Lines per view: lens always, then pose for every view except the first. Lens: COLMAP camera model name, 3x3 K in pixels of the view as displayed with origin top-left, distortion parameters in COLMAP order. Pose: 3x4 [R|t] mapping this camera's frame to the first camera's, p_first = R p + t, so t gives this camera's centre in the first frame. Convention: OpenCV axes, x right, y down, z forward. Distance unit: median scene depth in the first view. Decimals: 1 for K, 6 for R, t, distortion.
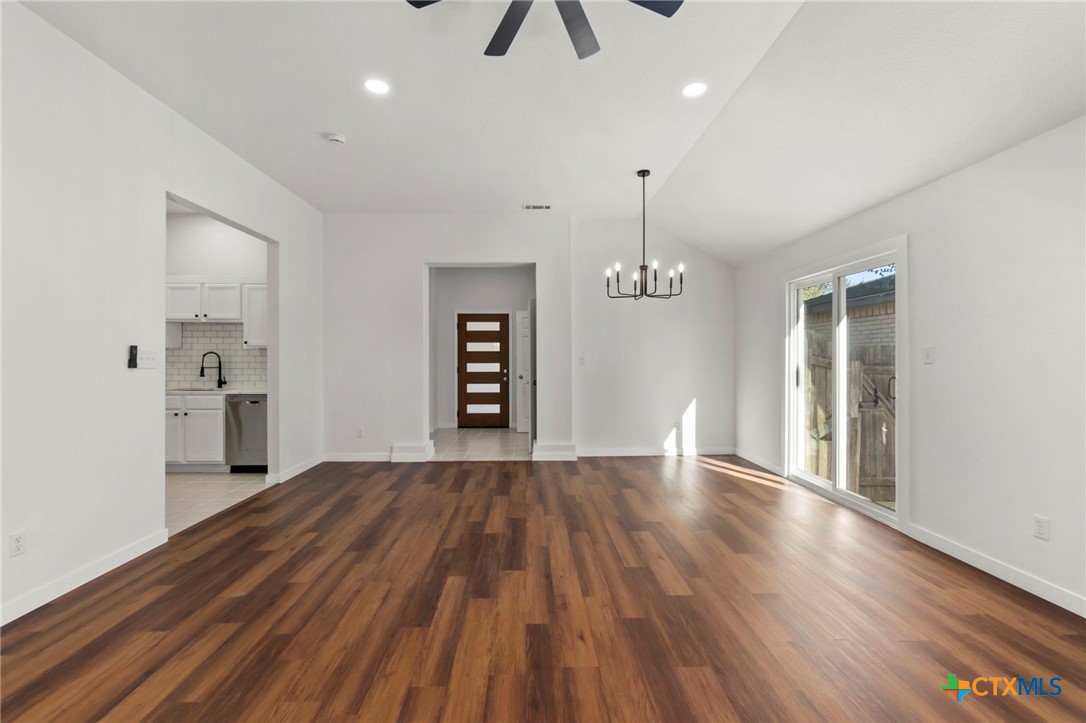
lens RADIAL K [[466.0, 0, 538.6], [0, 466.0, 353.6], [0, 0, 1]] dist [-0.006406, -0.000239]
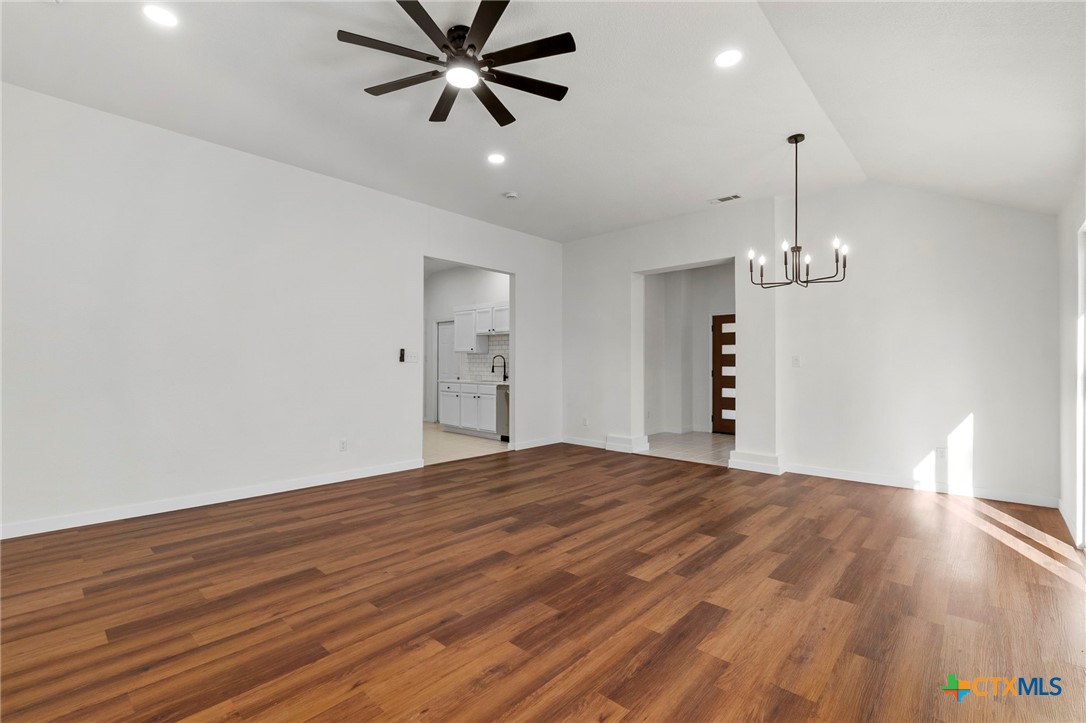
lens RADIAL K [[477.9, 0, 536.7], [0, 477.9, 362.0], [0, 0, 1]] dist [-0.004582, -0.000415]
pose [[0.714148, 0.000054, -0.699994, 0.592562], [-0.000676, 1.000000, -0.000612, 0.025754], [0.699994, 0.000911, 0.714148, 0.053845]]
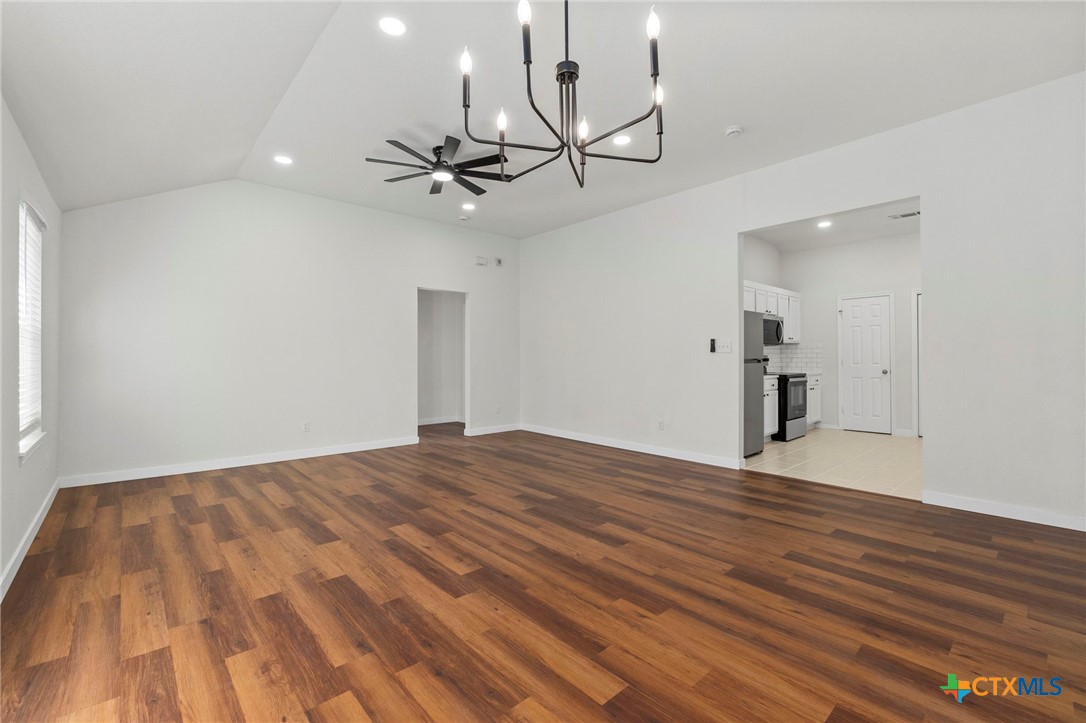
lens RADIAL K [[466.0, 0, 538.6], [0, 466.0, 353.6], [0, 0, 1]] dist [-0.006406, -0.000239]
pose [[-0.763292, -0.000672, -0.646054, 0.560741], [0.009229, 0.999886, -0.011944, 0.039991], [0.645988, -0.015079, -0.763199, 1.492377]]
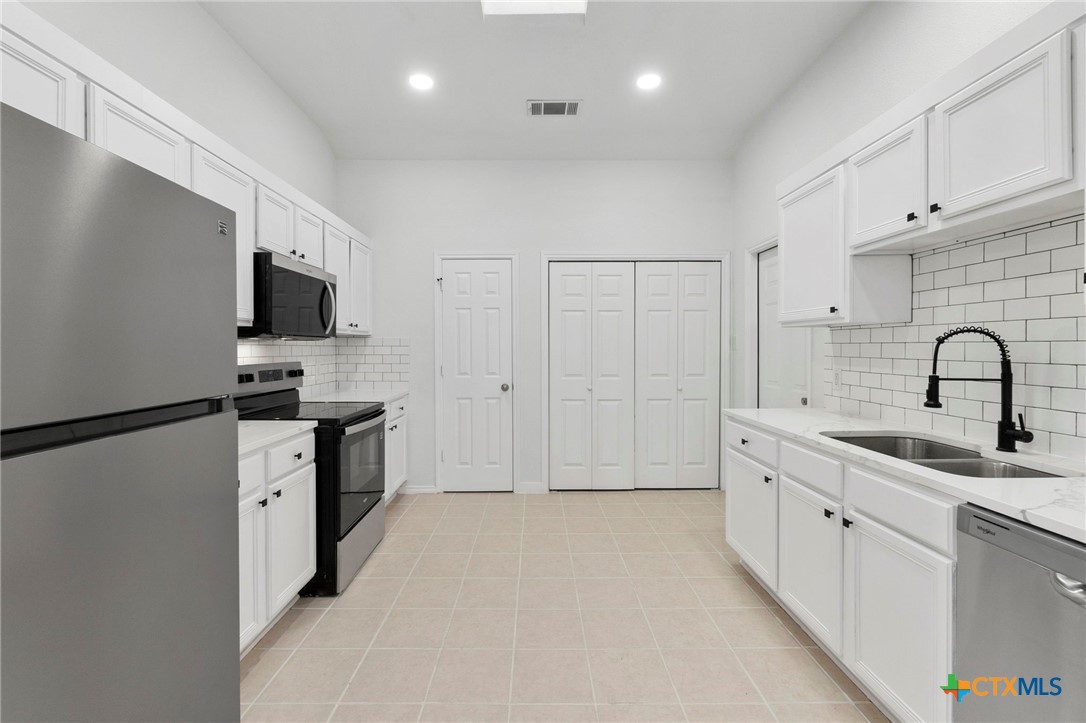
lens RADIAL K [[466.0, 0, 538.6], [0, 466.0, 353.6], [0, 0, 1]] dist [-0.006406, -0.000239]
pose [[-0.010610, 0.012634, -0.999864, -0.587899], [0.007274, 0.999895, 0.012557, 0.010653], [0.999917, -0.007140, -0.010701, 1.064398]]
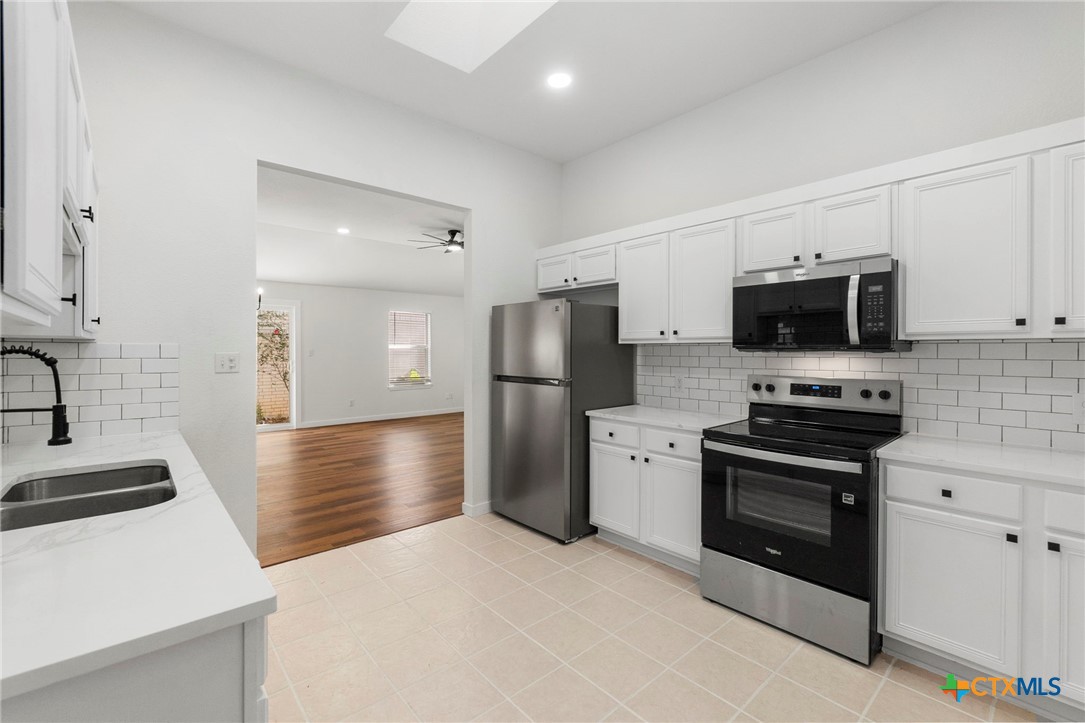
lens RADIAL K [[465.6, 0, 538.1], [0, 465.6, 353.6], [0, 0, 1]] dist [-0.006406, -0.000239]
pose [[-0.642290, -0.004950, 0.766446, -1.576564], [-0.004479, 0.999986, 0.002704, -0.003121], [-0.766449, -0.001696, -0.642303, 1.392033]]
